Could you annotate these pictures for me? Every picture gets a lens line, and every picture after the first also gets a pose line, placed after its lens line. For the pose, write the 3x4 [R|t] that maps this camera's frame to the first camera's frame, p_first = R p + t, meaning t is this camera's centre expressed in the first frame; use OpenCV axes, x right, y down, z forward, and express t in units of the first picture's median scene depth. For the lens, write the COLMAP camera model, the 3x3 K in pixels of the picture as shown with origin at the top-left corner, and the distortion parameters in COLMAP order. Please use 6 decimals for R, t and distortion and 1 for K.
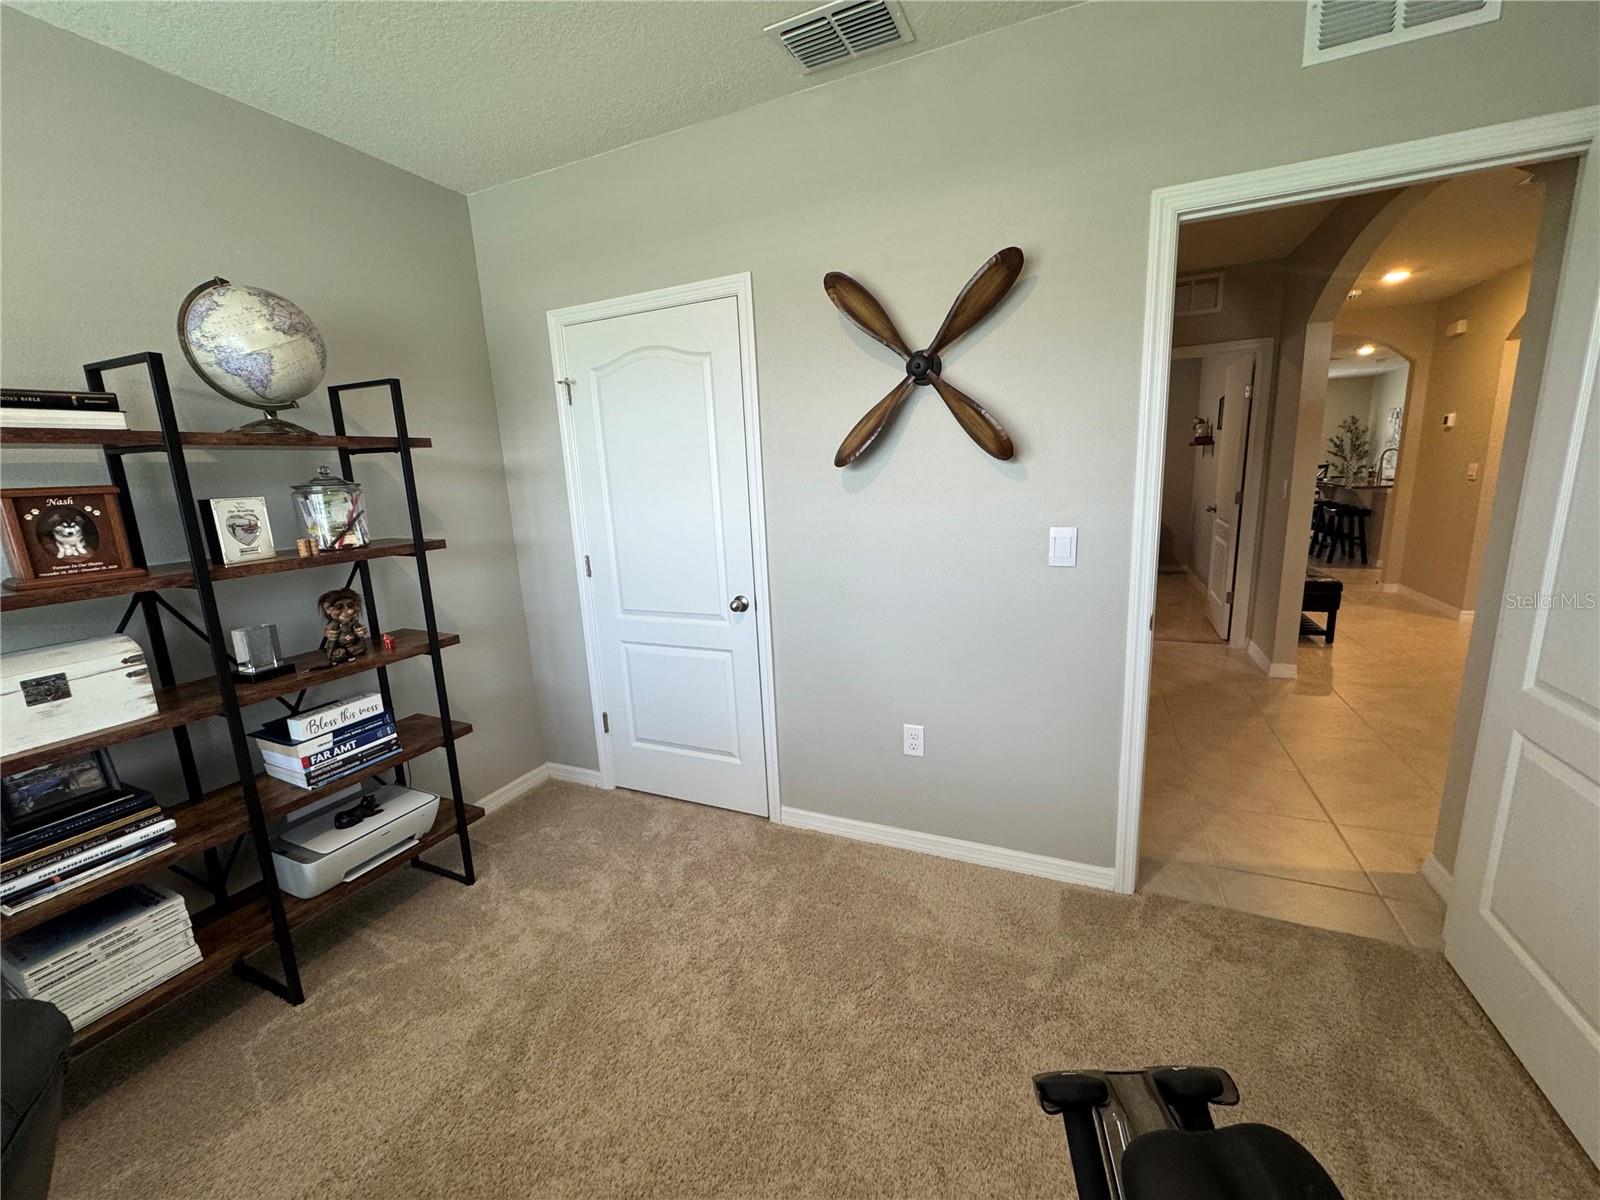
lens RADIAL K [[639.8, 0, 801.6], [0, 639.8, 594.1], [0, 0, 1]] dist [-0.000934, -0.000504]
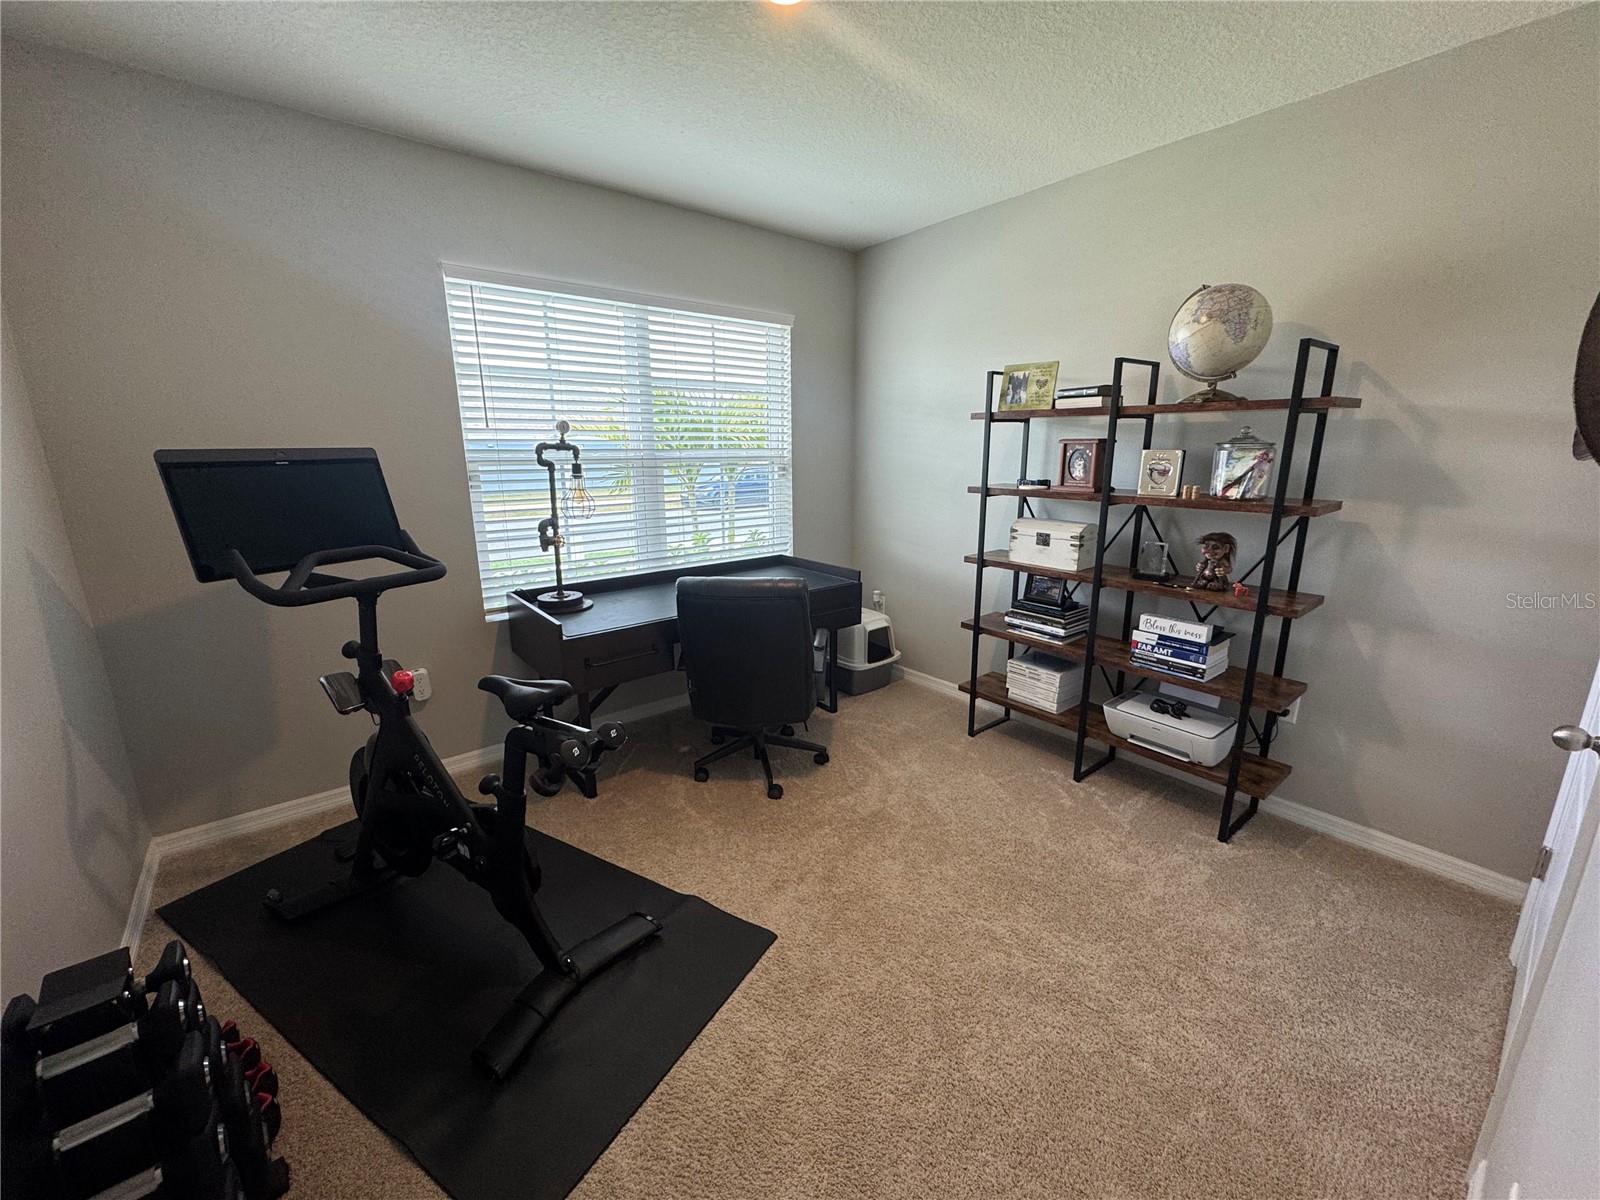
lens RADIAL K [[639.8, 0, 801.4], [0, 639.8, 605.9], [0, 0, 1]] dist [-0.000934, -0.000504]
pose [[-0.452602, 0.257090, -0.853848, 0.695316], [-0.156688, 0.919710, 0.359977, -0.194163], [0.877838, 0.296714, -0.375980, 0.831213]]
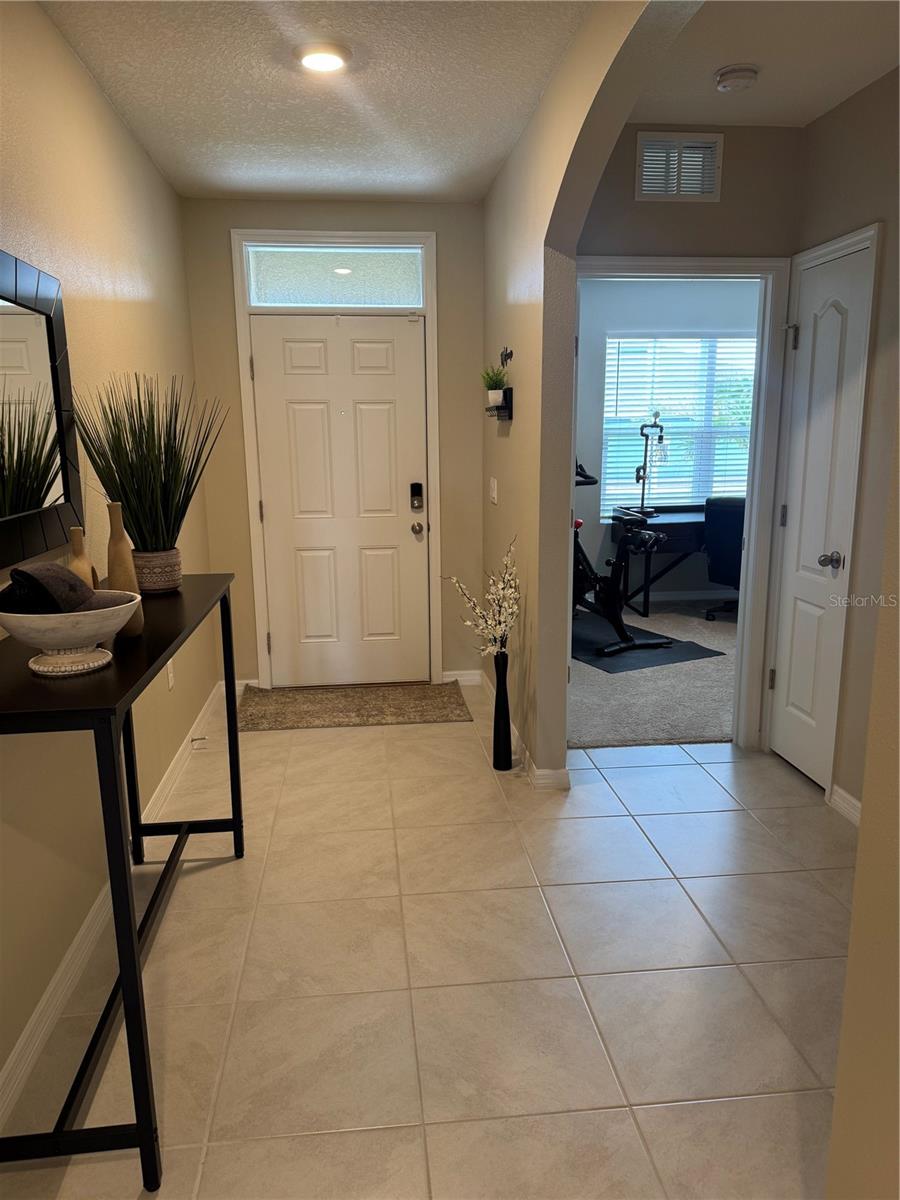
lens RADIAL K [[836.3, 0, 444.6], [0, 836.3, 599.7], [0, 0, 1]] dist [0.065401, 0.000790]
pose [[-0.866463, 0.150455, -0.476030, 2.106443], [-0.052050, 0.921087, 0.385862, -0.550573], [0.496520, 0.359113, -0.790257, 2.260268]]
